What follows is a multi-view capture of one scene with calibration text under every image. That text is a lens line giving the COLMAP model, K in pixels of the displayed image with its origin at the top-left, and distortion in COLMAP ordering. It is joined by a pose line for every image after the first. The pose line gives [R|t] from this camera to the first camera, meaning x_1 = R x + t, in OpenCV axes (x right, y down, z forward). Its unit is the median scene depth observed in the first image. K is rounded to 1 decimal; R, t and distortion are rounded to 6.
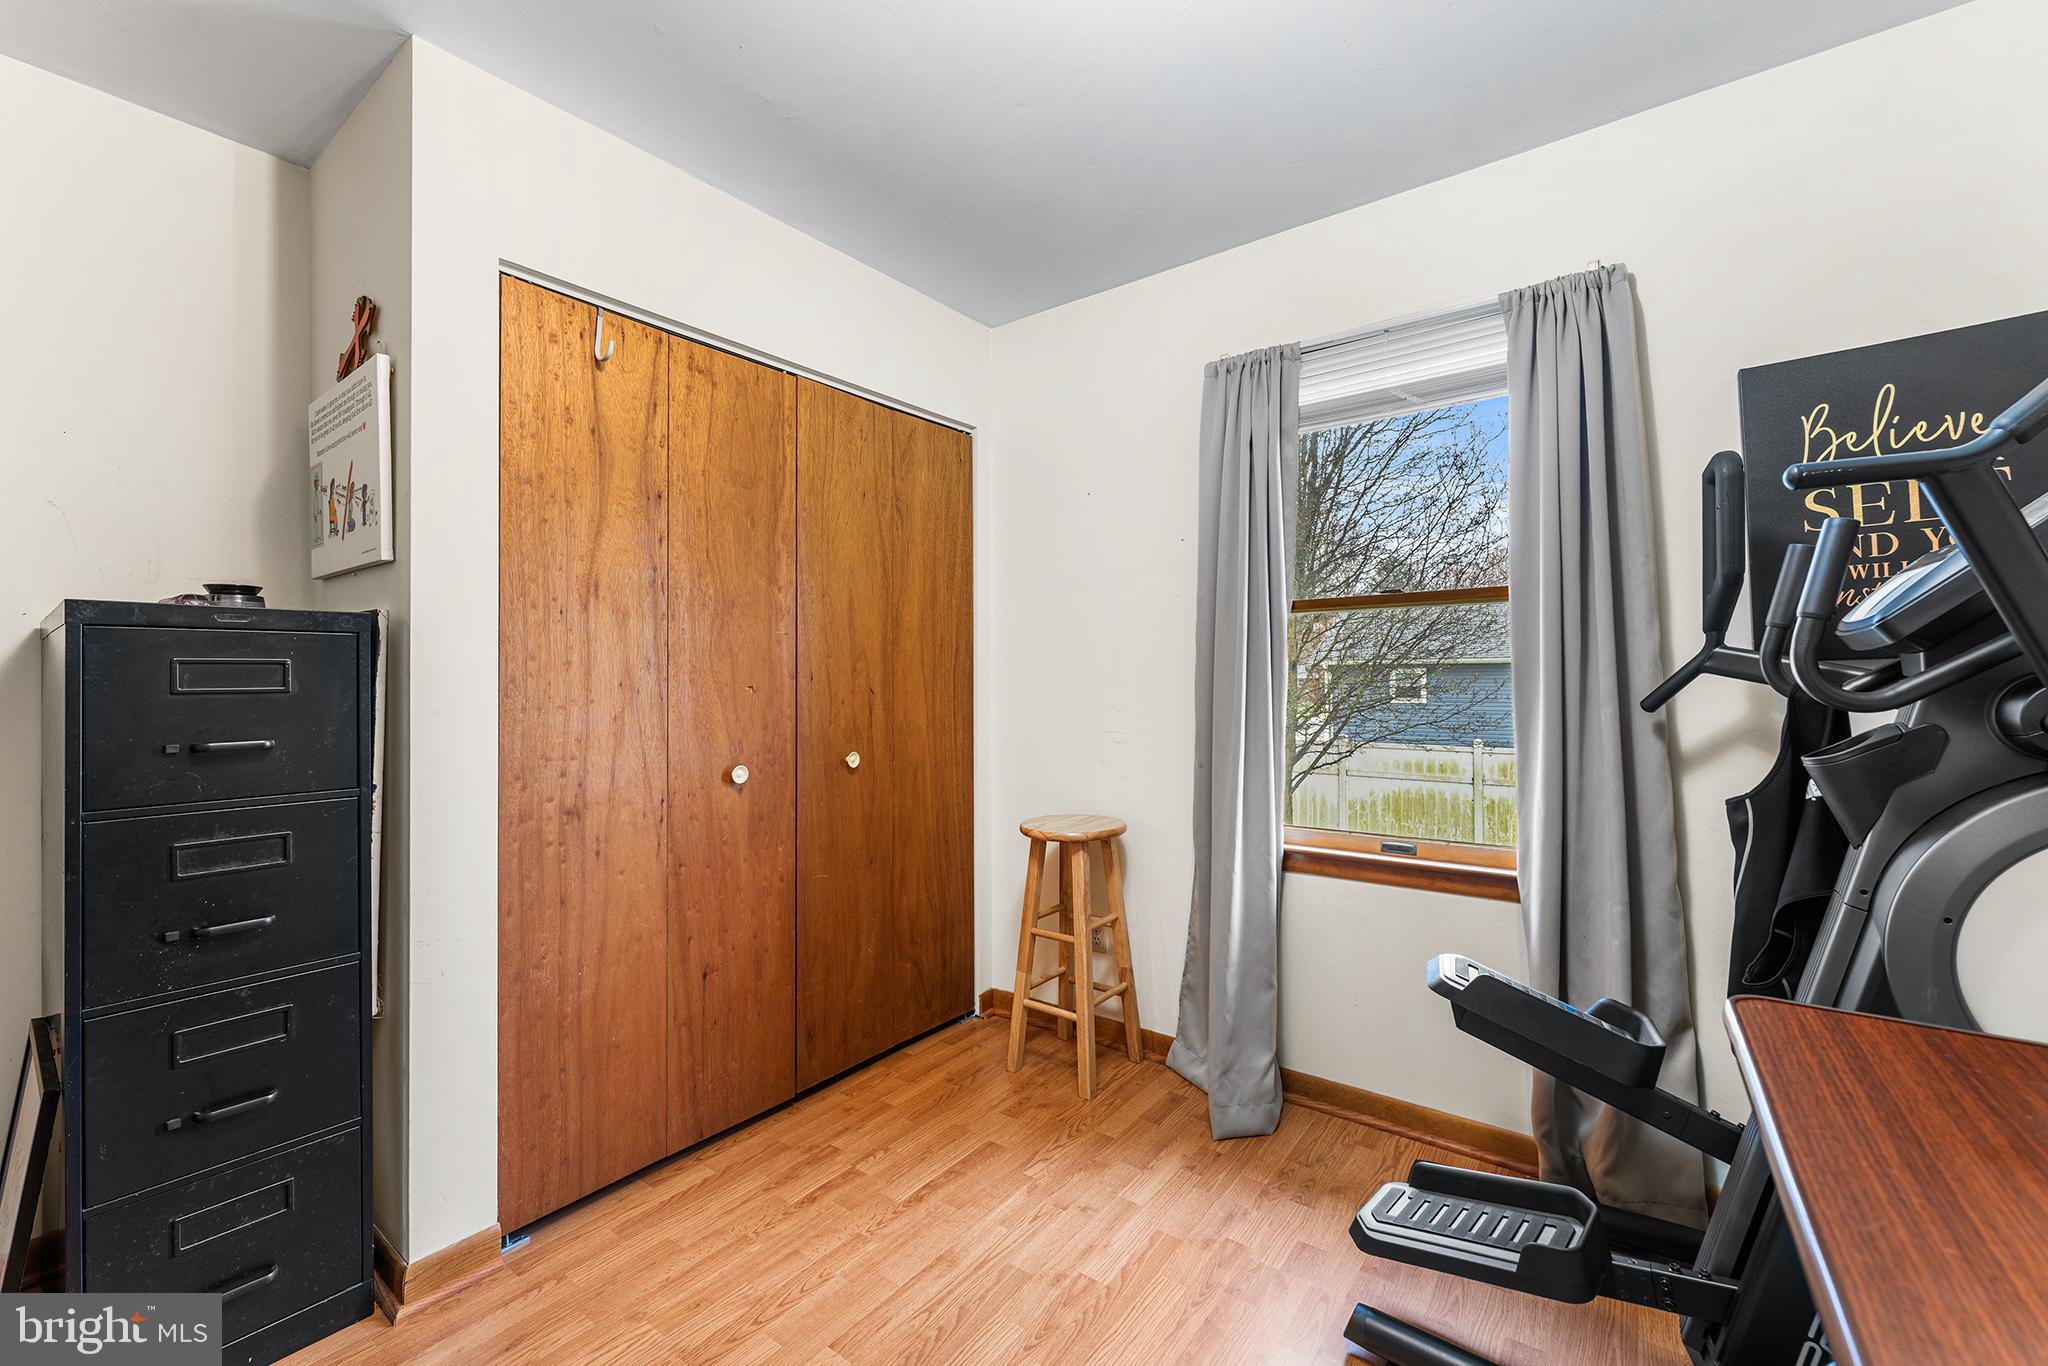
lens RADIAL K [[826.5, 0, 1018.3], [0, 826.5, 679.7], [0, 0, 1]] dist [-0.004029, 0.000156]
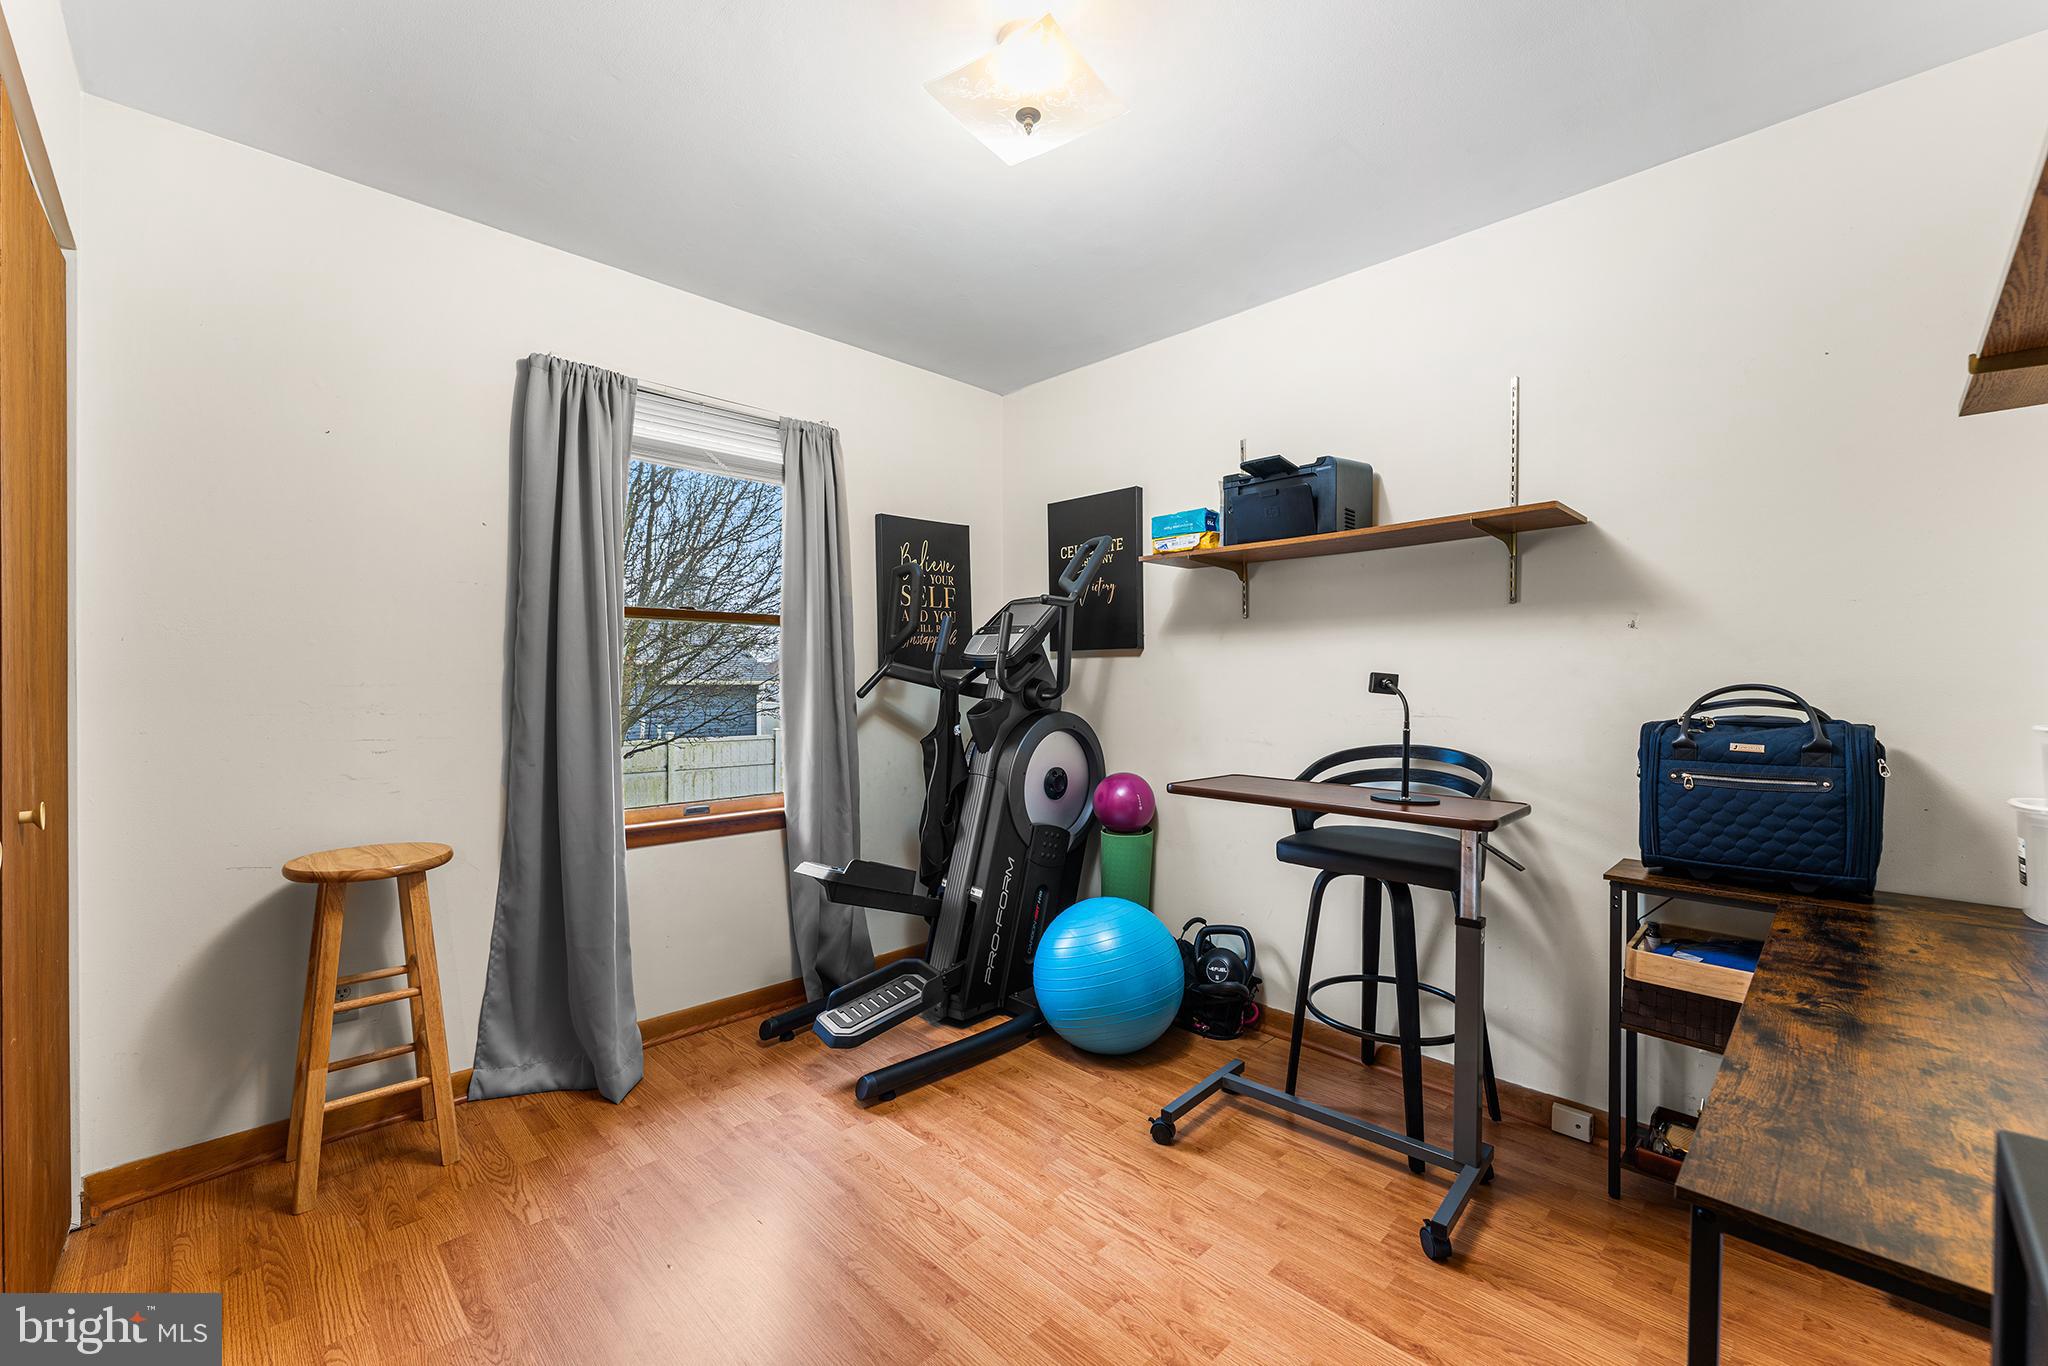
lens RADIAL K [[826.5, 0, 1035.6], [0, 826.5, 685.3], [0, 0, 1]] dist [-0.004029, 0.000156]
pose [[0.140507, -0.002115, 0.990077, -0.783277], [-0.009664, 0.999947, 0.003508, 0.001582], [-0.990033, -0.010061, 0.140479, 0.327510]]
